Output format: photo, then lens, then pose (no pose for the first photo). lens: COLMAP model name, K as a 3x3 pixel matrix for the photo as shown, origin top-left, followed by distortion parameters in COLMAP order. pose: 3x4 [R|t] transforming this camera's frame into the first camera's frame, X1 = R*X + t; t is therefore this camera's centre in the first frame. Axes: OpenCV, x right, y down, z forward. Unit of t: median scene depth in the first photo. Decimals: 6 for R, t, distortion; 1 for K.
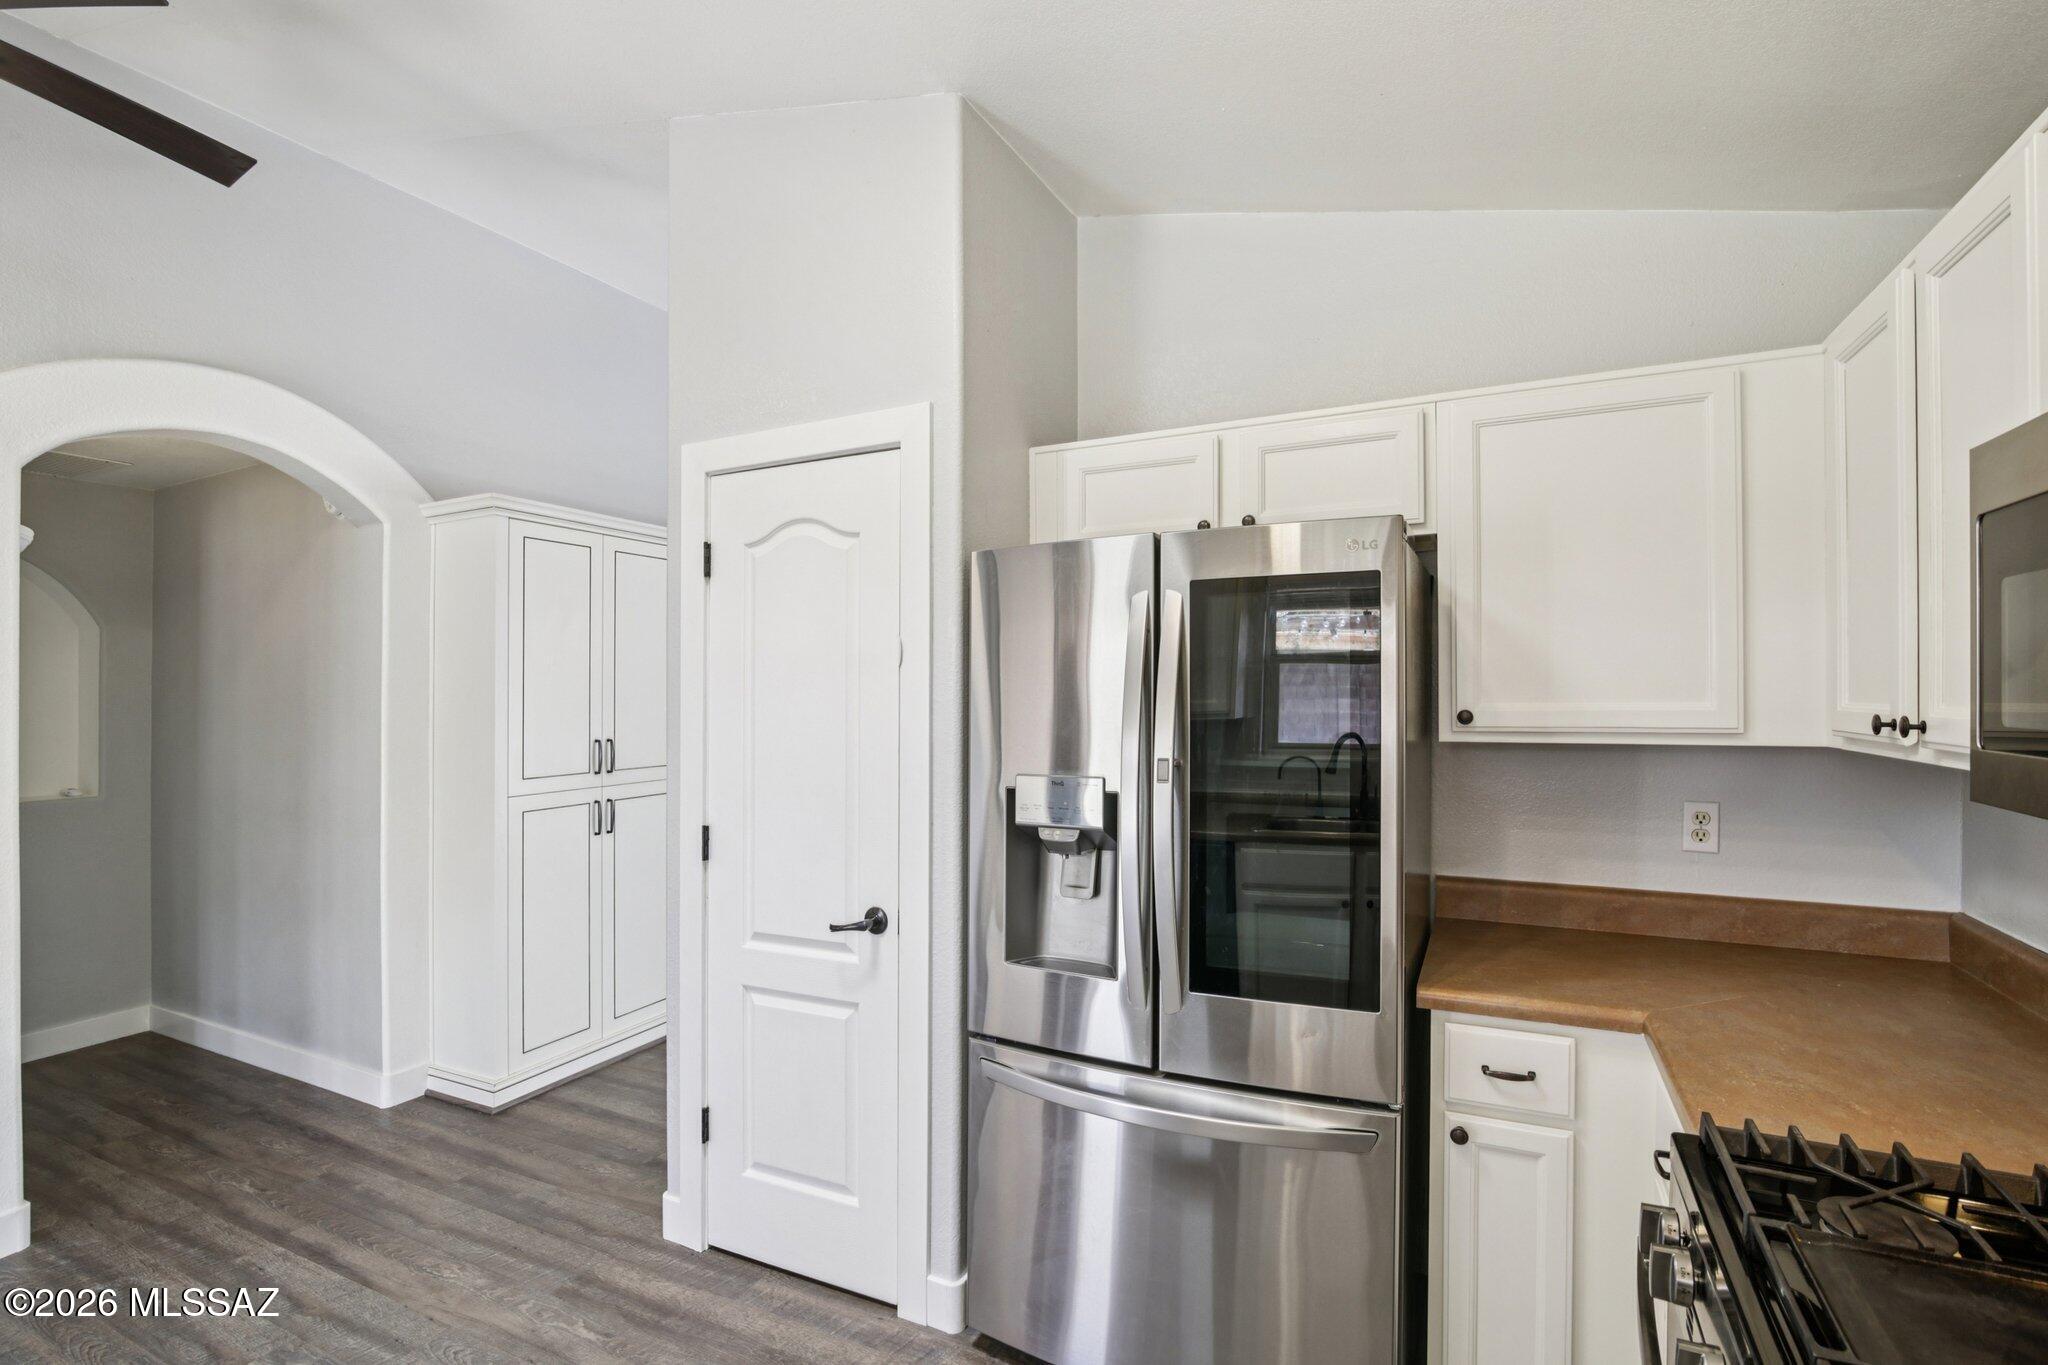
lens RADIAL K [[957.9, 0, 1024.0], [0, 957.9, 682.5], [0, 0, 1]] dist [-0.016429, -0.000092]
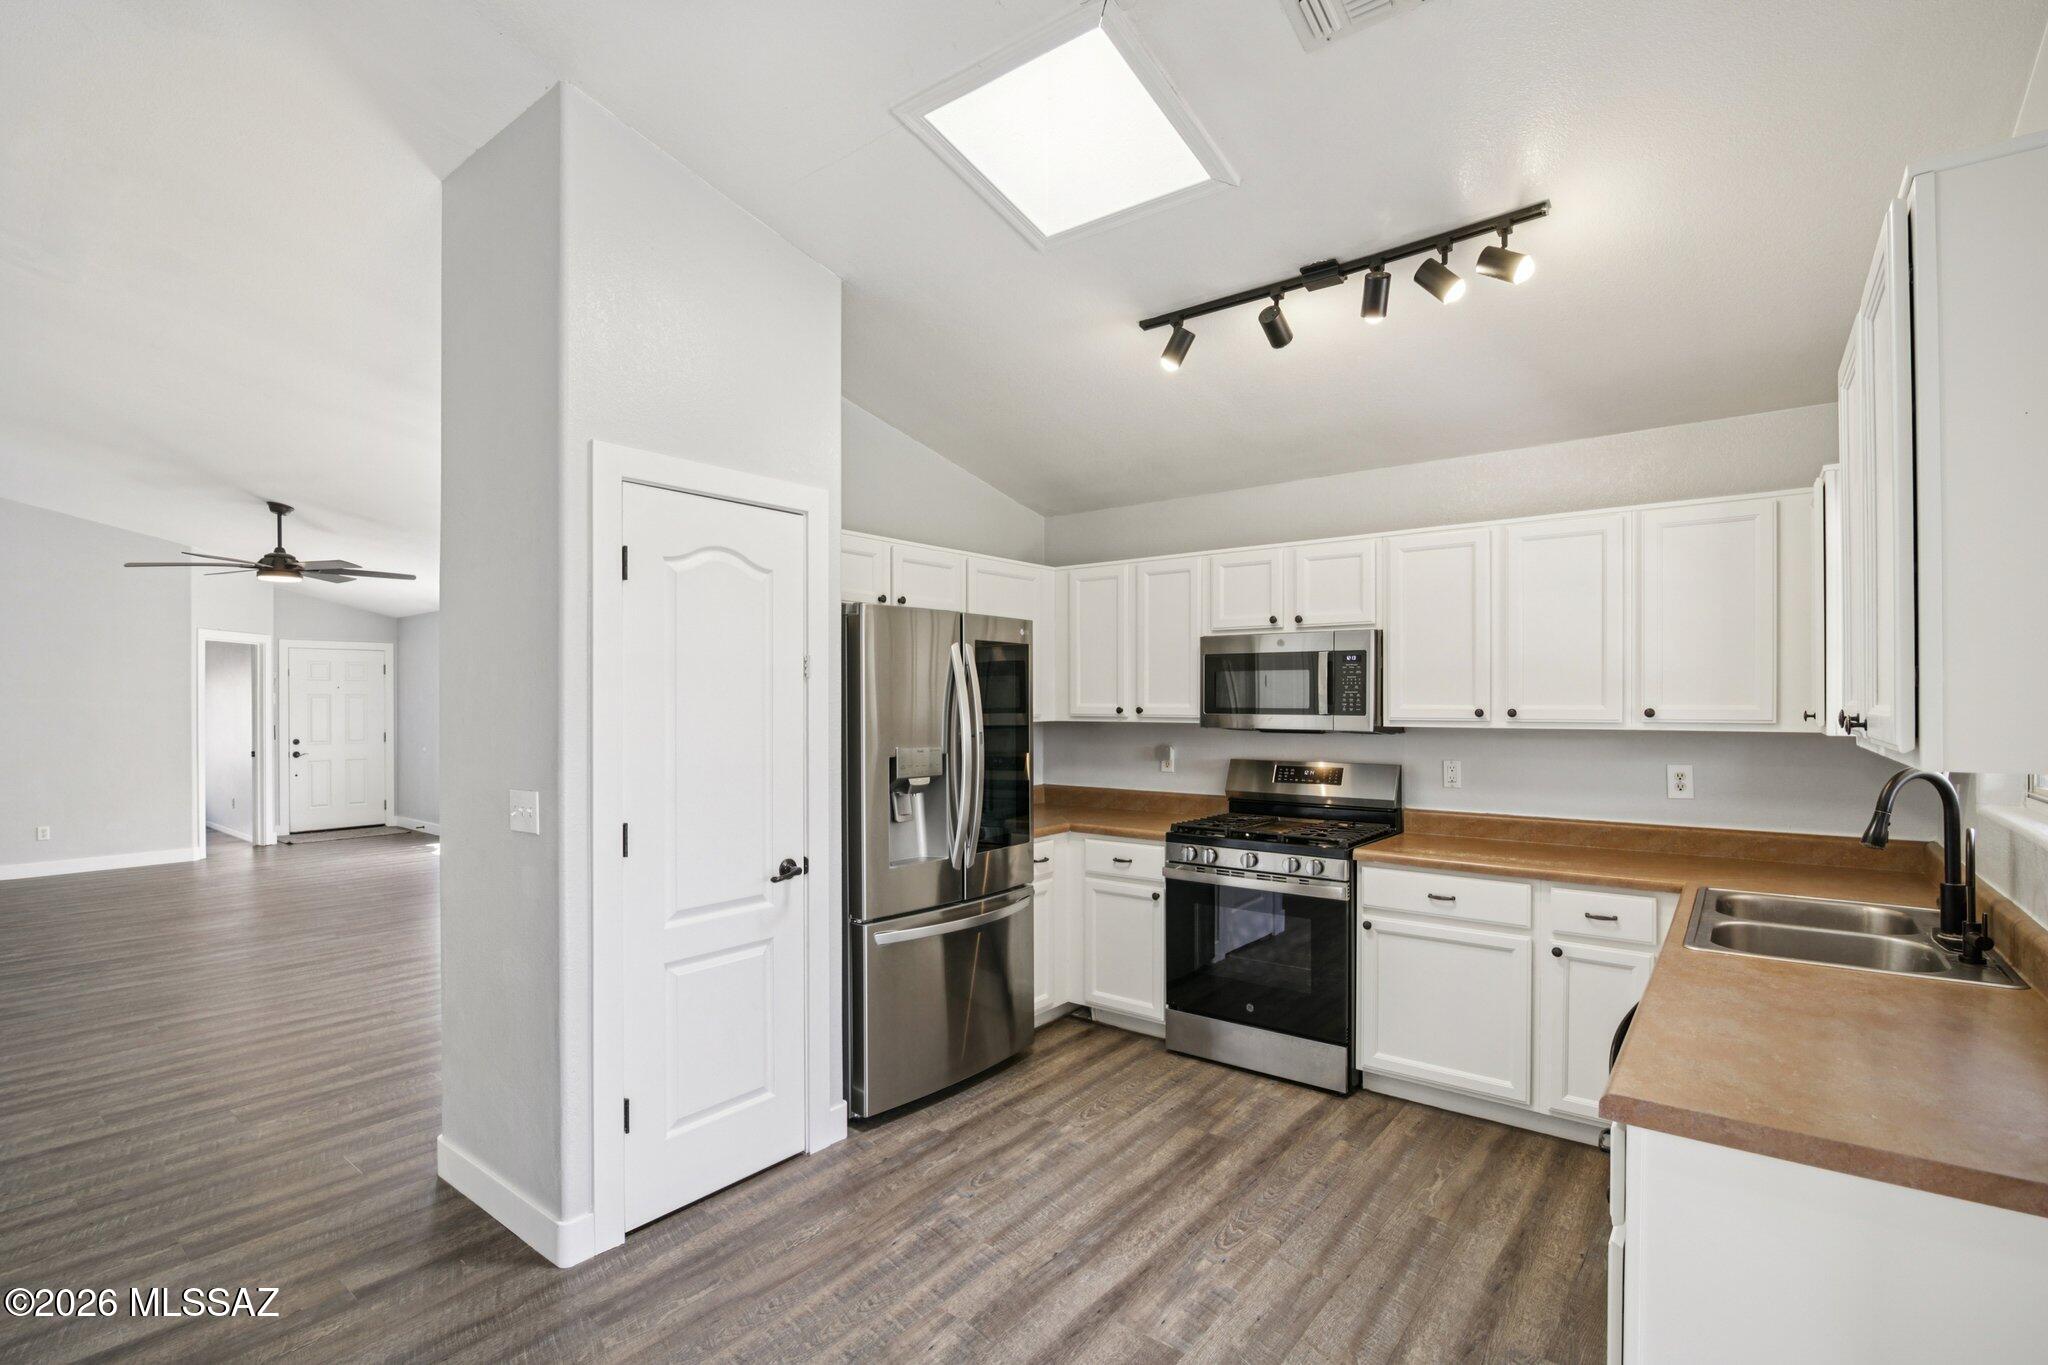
lens RADIAL K [[947.9, 0, 1053.4], [0, 947.9, 698.7], [0, 0, 1]] dist [-0.016613, -0.000437]
pose [[0.189727, 0.014355, 0.981732, -1.371438], [-0.008900, 0.999877, -0.012900, 0.028407], [-0.981796, -0.006290, 0.189832, 0.397570]]
